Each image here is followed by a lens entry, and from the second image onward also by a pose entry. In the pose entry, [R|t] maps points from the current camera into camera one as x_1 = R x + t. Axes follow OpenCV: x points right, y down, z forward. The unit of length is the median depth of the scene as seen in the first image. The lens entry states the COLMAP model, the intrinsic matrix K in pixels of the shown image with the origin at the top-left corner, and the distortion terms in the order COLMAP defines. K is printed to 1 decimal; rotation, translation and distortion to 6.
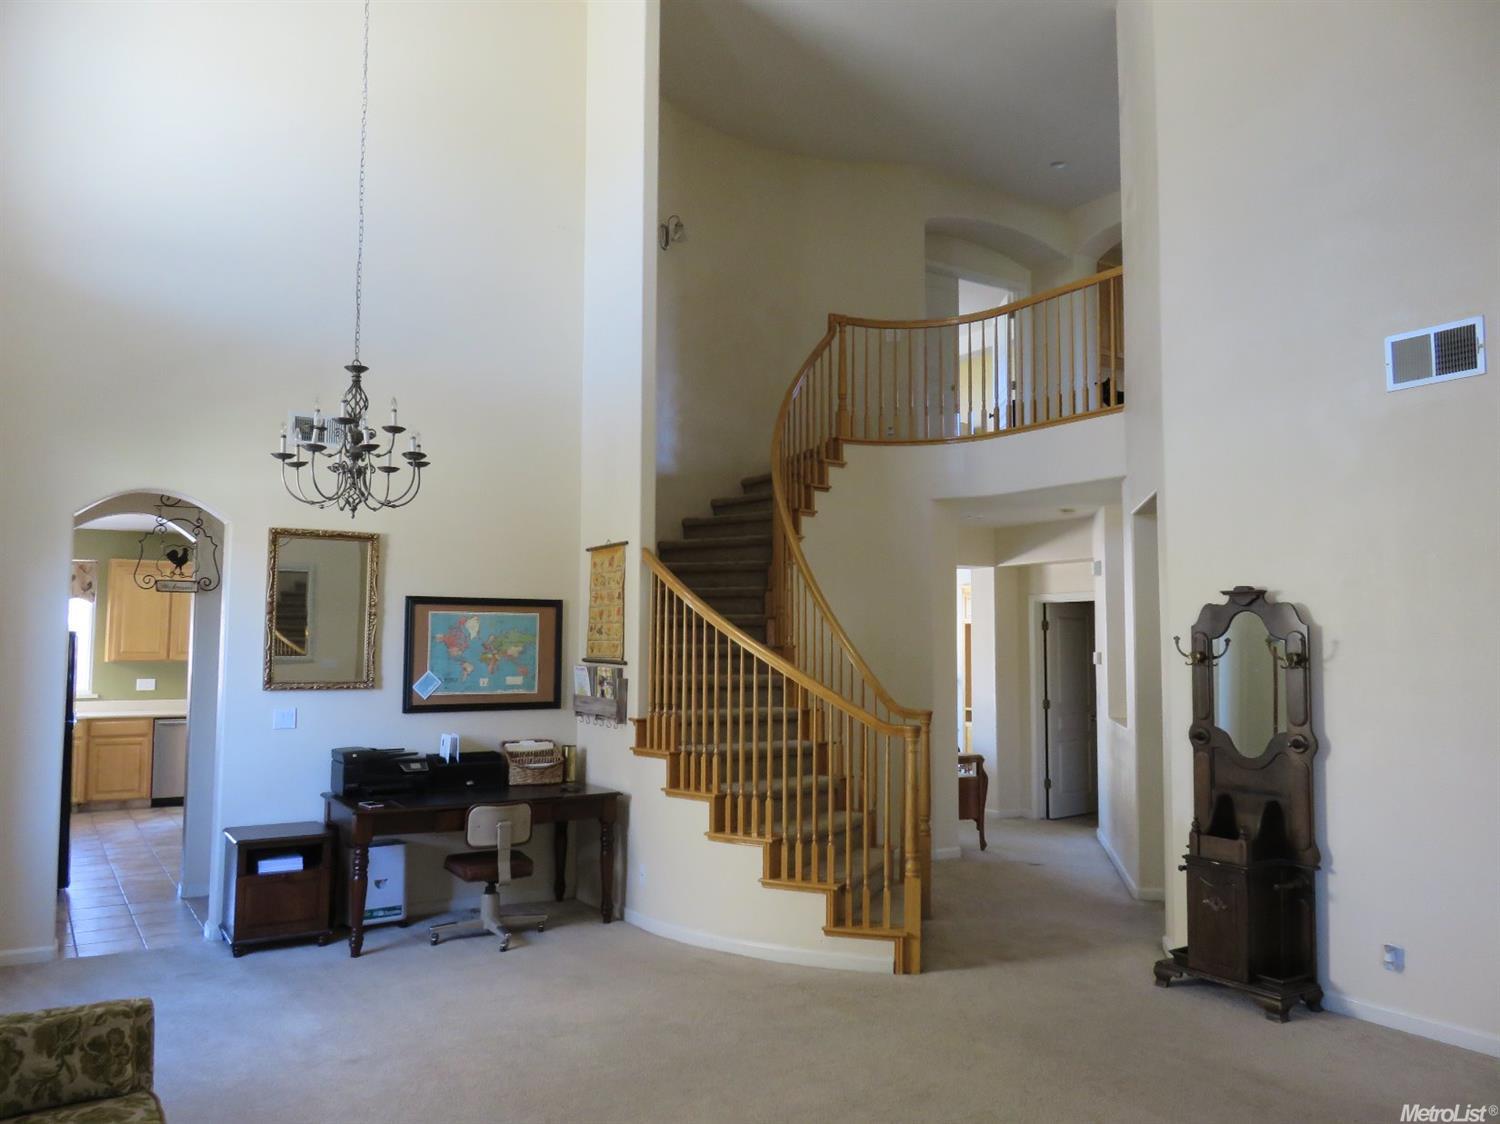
lens RADIAL K [[1086.4, 0, 750.0], [0, 1086.4, 562.0], [0, 0, 1]] dist [-0.007067, -0.002372]
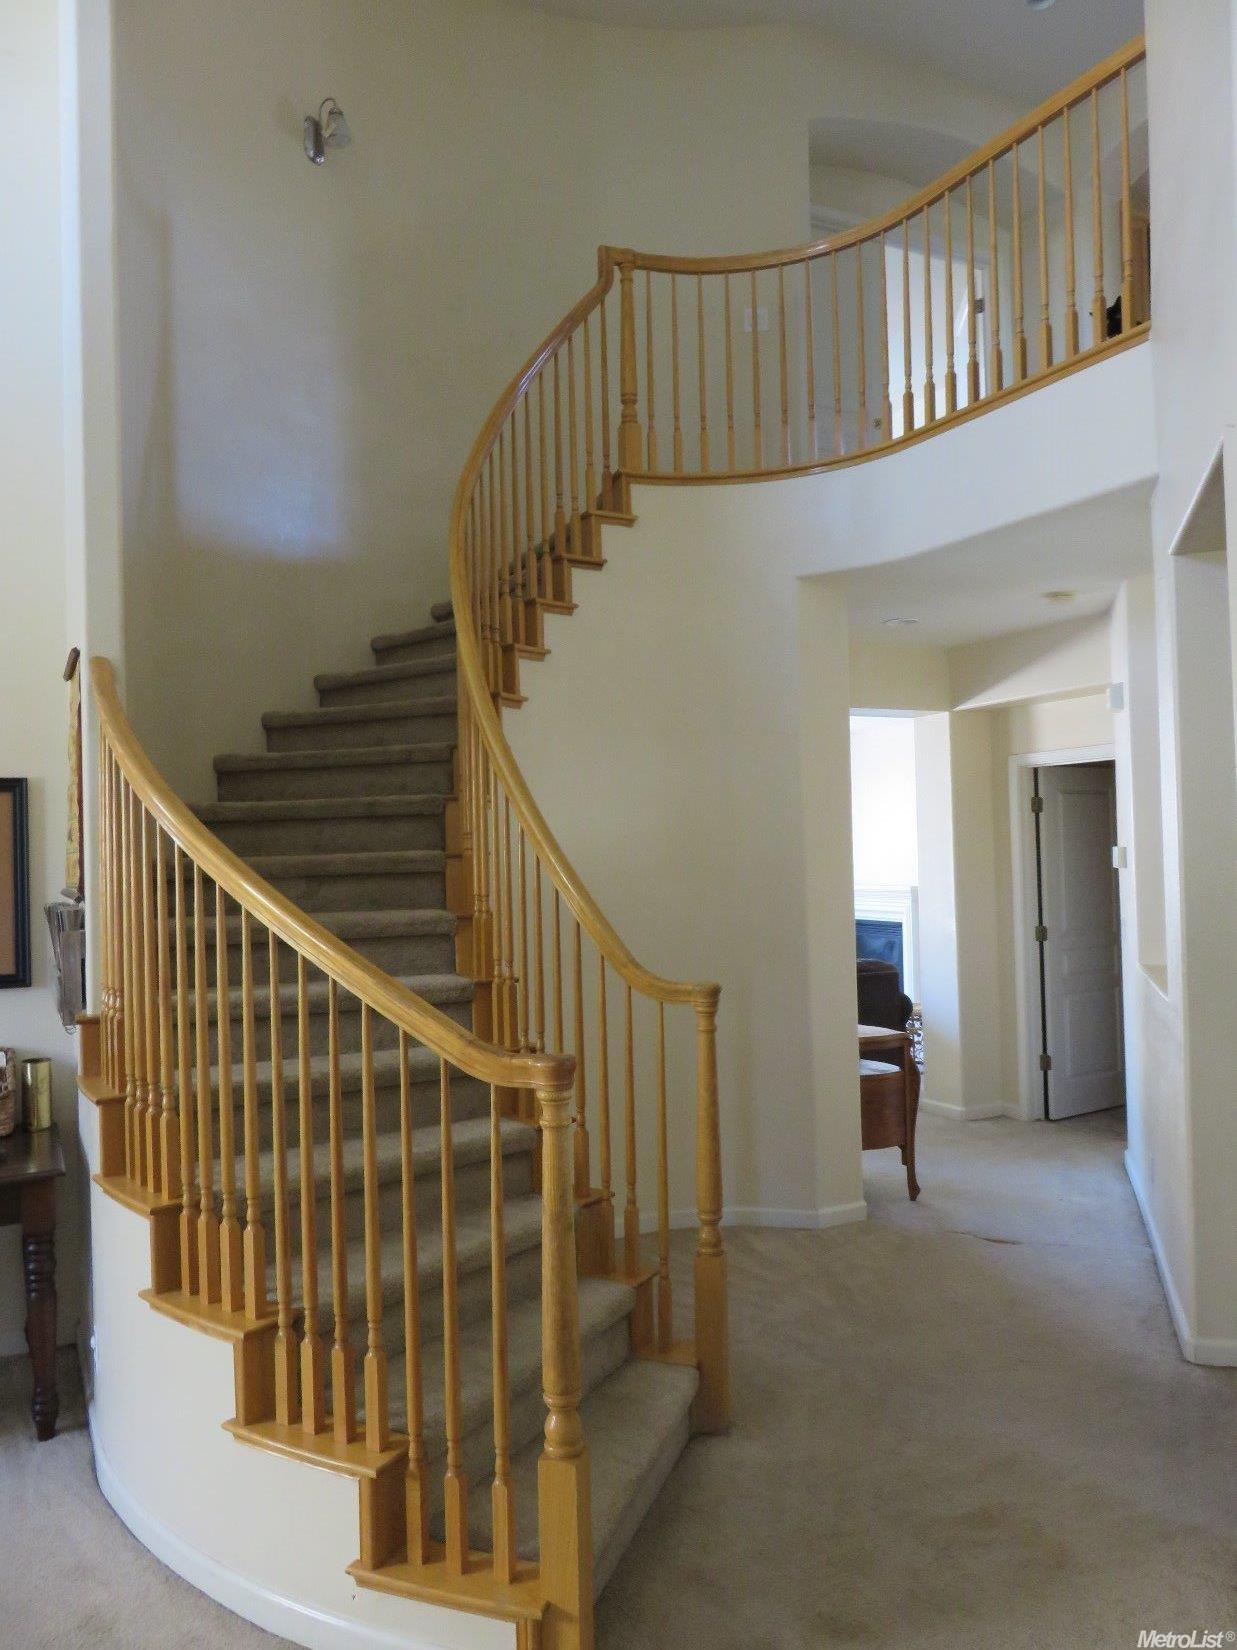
lens RADIAL K [[1226.1, 0, 618.5], [0, 1226.1, 825.0], [0, 0, 1]] dist [-0.003018, 0.003192]
pose [[0.993967, -0.030851, -0.105247, 0.138029], [0.036678, 0.997873, 0.053887, 0.030071], [0.103361, -0.057423, 0.992985, 0.366306]]
